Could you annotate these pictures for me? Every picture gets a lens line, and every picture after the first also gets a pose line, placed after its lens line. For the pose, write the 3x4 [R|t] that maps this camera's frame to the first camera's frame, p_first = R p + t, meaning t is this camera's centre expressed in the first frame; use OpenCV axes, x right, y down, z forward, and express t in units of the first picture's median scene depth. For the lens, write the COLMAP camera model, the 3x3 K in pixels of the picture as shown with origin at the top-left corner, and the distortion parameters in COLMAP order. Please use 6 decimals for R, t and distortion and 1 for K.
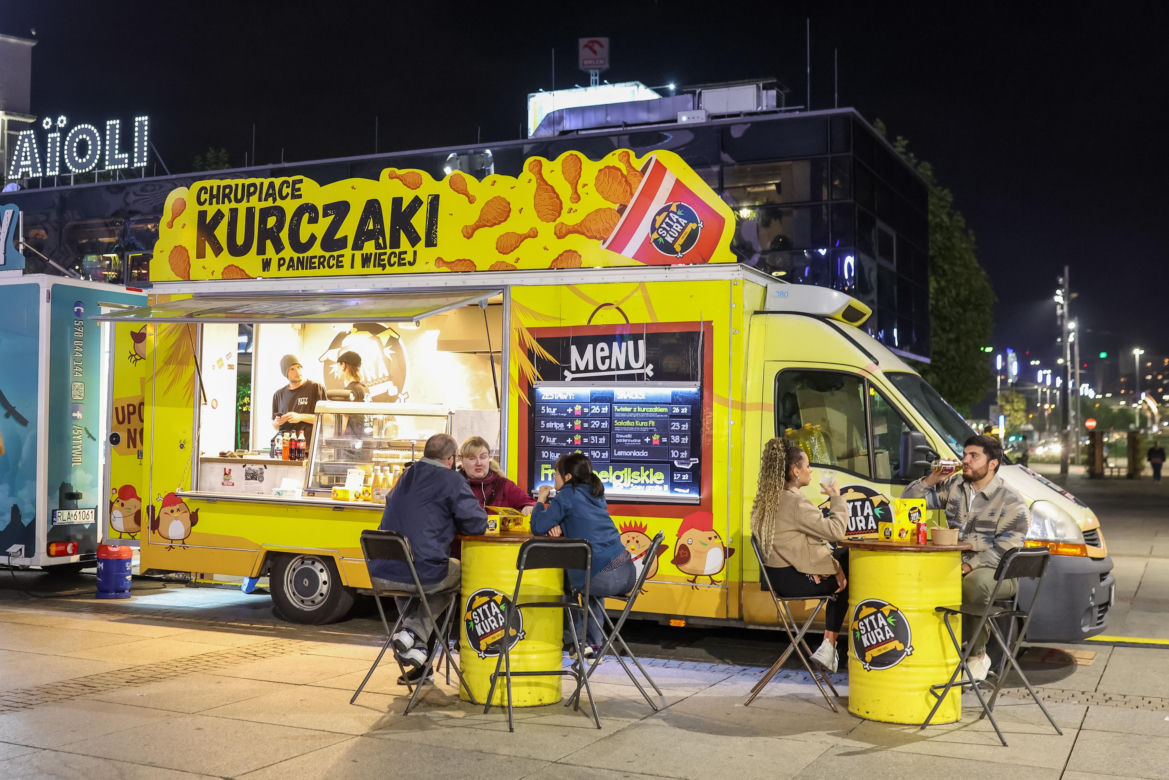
lens RADIAL K [[1367.7, 0, 582.9], [0, 1367.7, 384.9], [0, 0, 1]] dist [-0.081048, 0.000000]
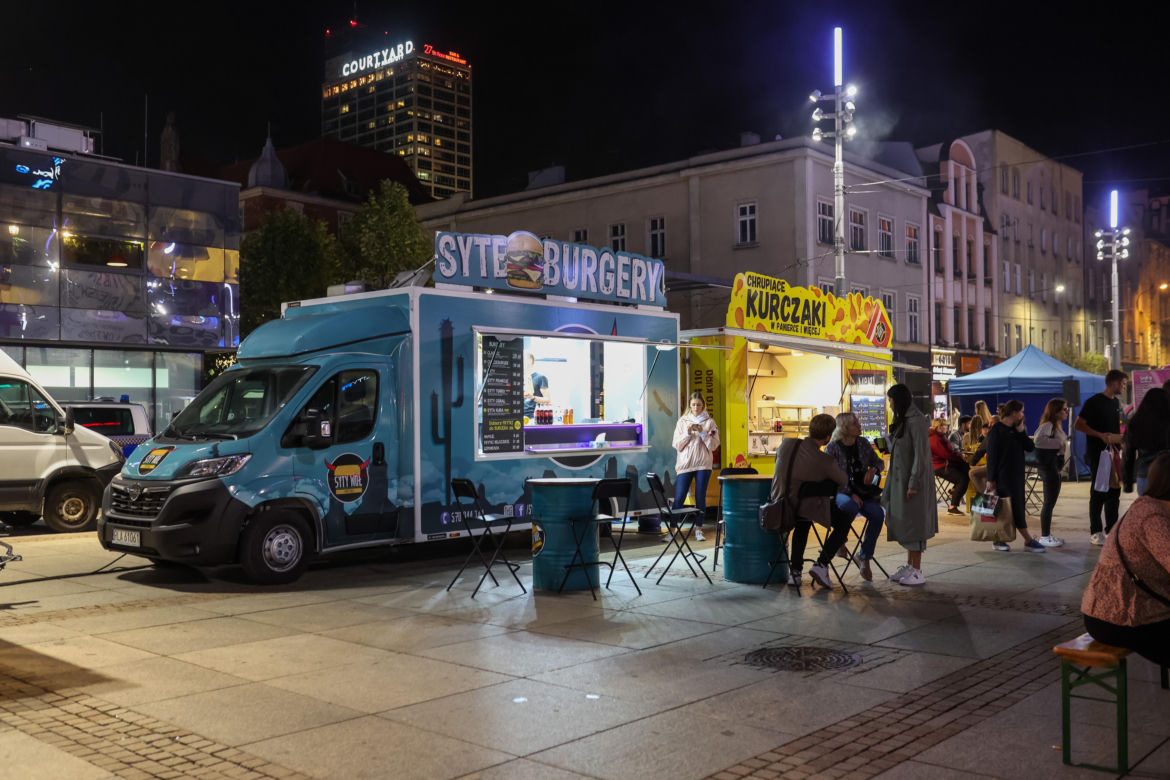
lens RADIAL K [[1119.4, 0, 586.2], [0, 1119.4, 397.2], [0, 0, 1]] dist [-0.038142, 0.000000]
pose [[0.280844, 0.011557, 0.959684, -1.753218], [-0.016893, 0.999832, -0.007097, 0.022237], [-0.959605, -0.014219, 0.280992, 0.828357]]
